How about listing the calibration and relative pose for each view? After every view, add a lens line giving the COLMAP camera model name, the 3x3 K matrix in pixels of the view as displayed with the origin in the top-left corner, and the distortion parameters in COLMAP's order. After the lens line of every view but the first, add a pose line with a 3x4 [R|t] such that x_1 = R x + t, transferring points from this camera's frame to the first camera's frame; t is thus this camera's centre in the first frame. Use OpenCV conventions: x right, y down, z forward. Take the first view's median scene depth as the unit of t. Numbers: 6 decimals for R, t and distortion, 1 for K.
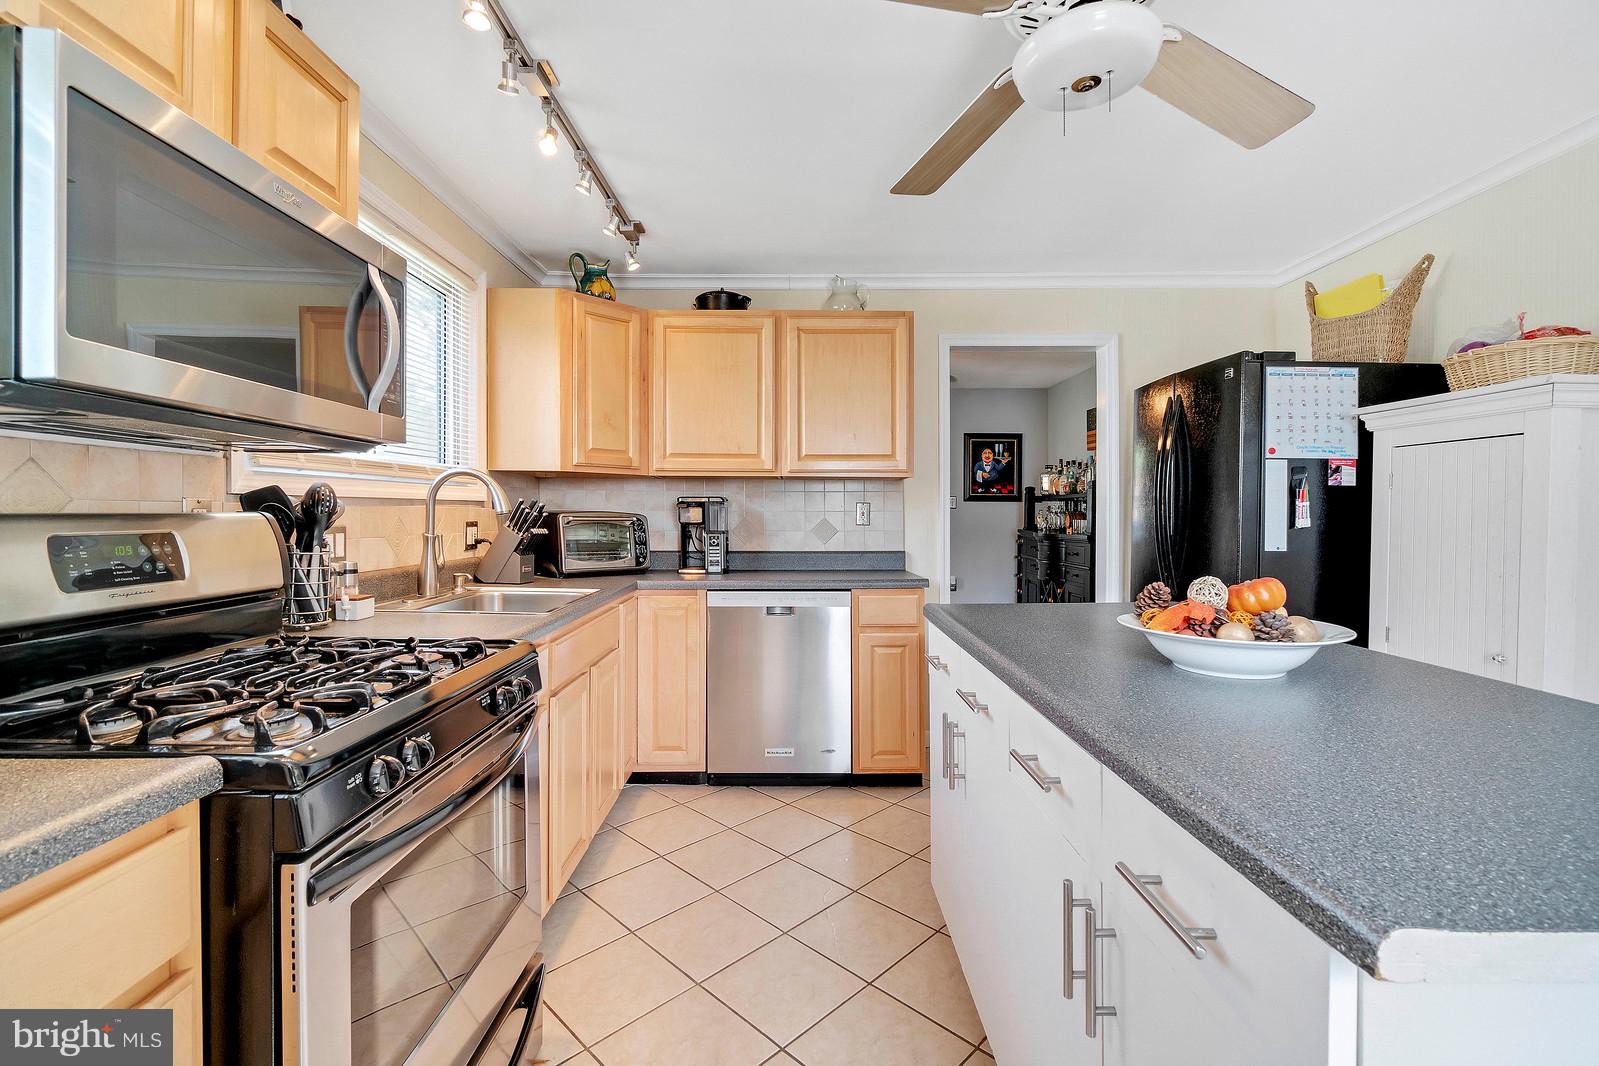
lens RADIAL K [[714.0, 0, 793.9], [0, 714.0, 522.4], [0, 0, 1]] dist [-0.004665, -0.000572]
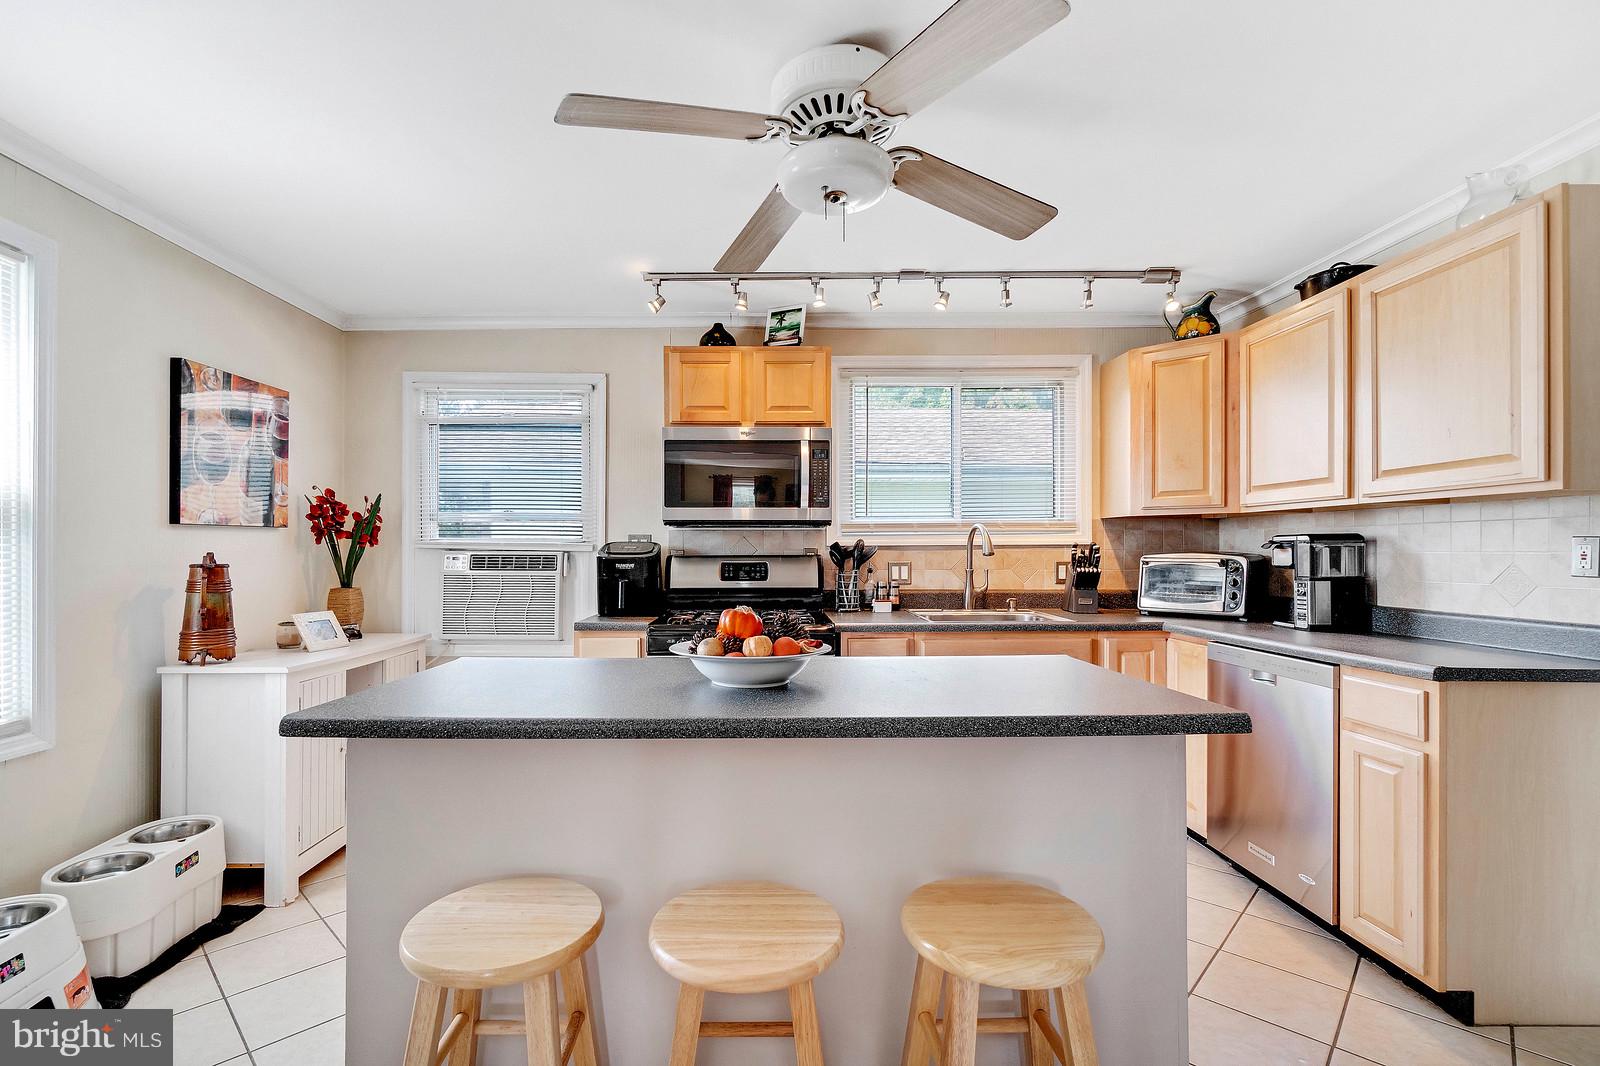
lens RADIAL K [[715.2, 0, 745.9], [0, 715.2, 544.8], [0, 0, 1]] dist [-0.001910, 0.000337]
pose [[-0.020539, -0.008620, -0.999752, 0.728804], [-0.009137, 0.999923, -0.008434, -0.012146], [0.999747, 0.008962, -0.020616, 0.402047]]
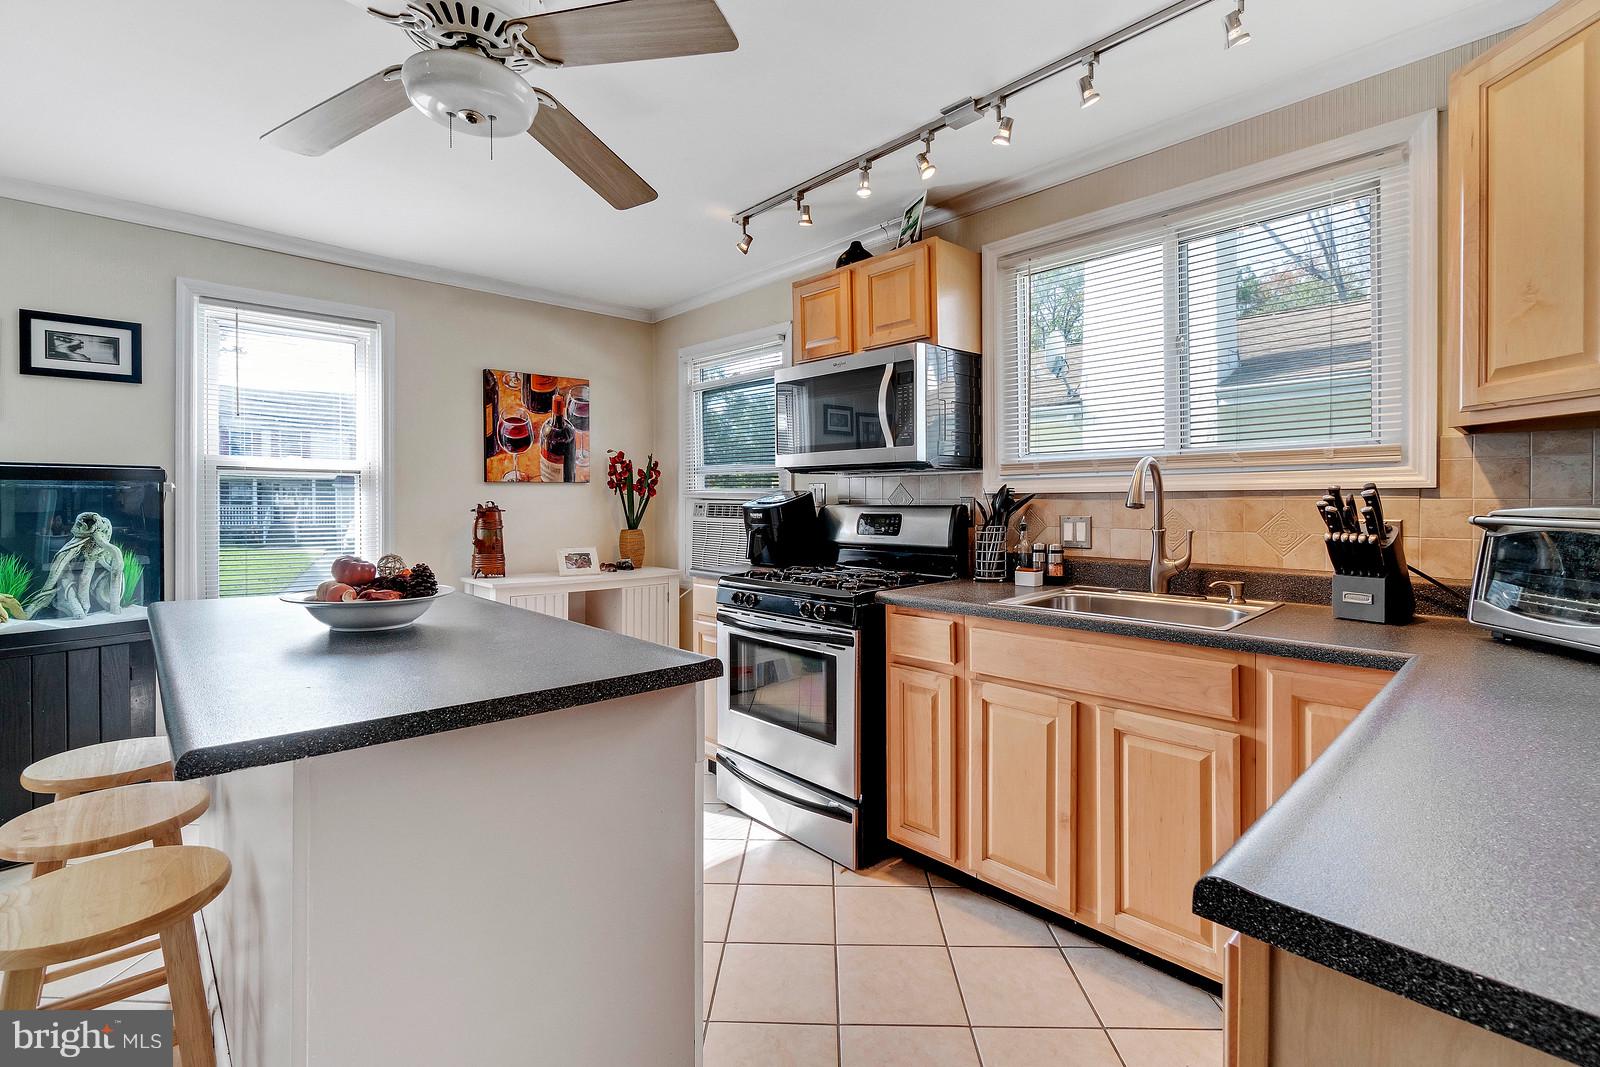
lens RADIAL K [[715.2, 0, 788.4], [0, 715.2, 501.0], [0, 0, 1]] dist [-0.001910, 0.000337]
pose [[-0.736830, 0.002310, -0.676074, 0.359372], [-0.005549, 0.999940, 0.009465, -0.019110], [0.676055, 0.010725, -0.736773, 0.984524]]
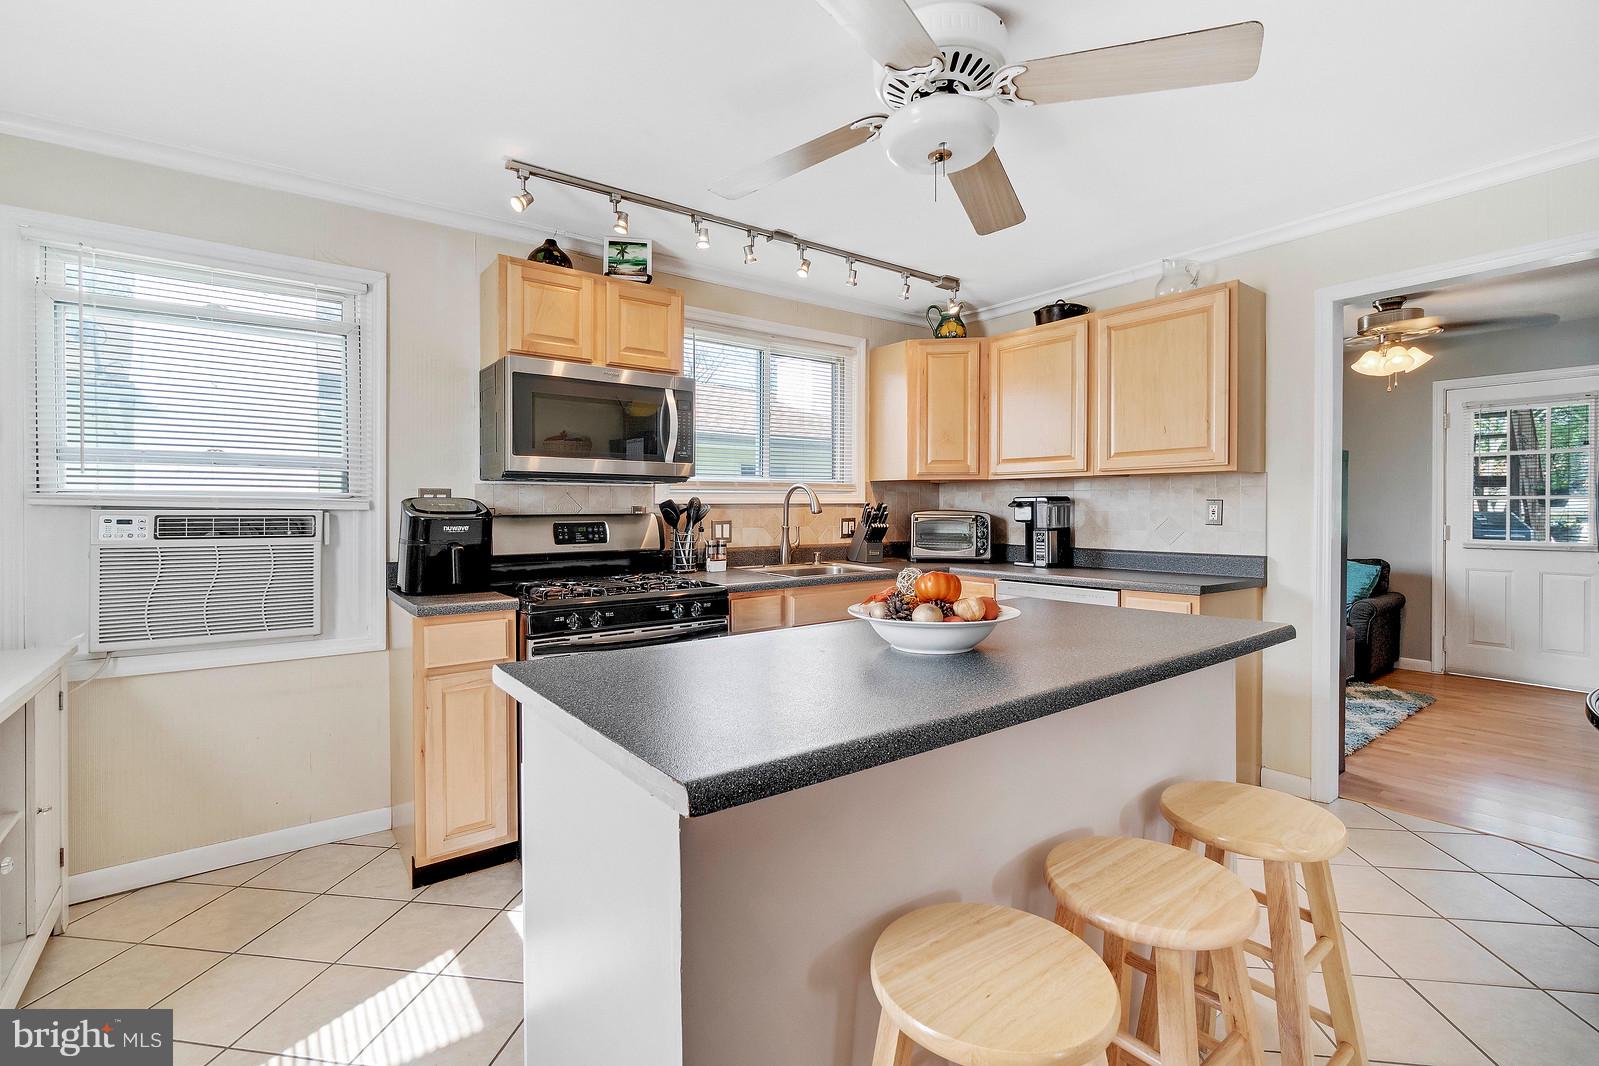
lens RADIAL K [[714.0, 0, 770.4], [0, 714.0, 510.9], [0, 0, 1]] dist [-0.004665, -0.000572]
pose [[0.575512, 0.001746, -0.817791, 0.556600], [-0.006569, 0.999975, -0.002488, -0.009089], [0.817767, 0.006804, 0.575509, 0.040182]]
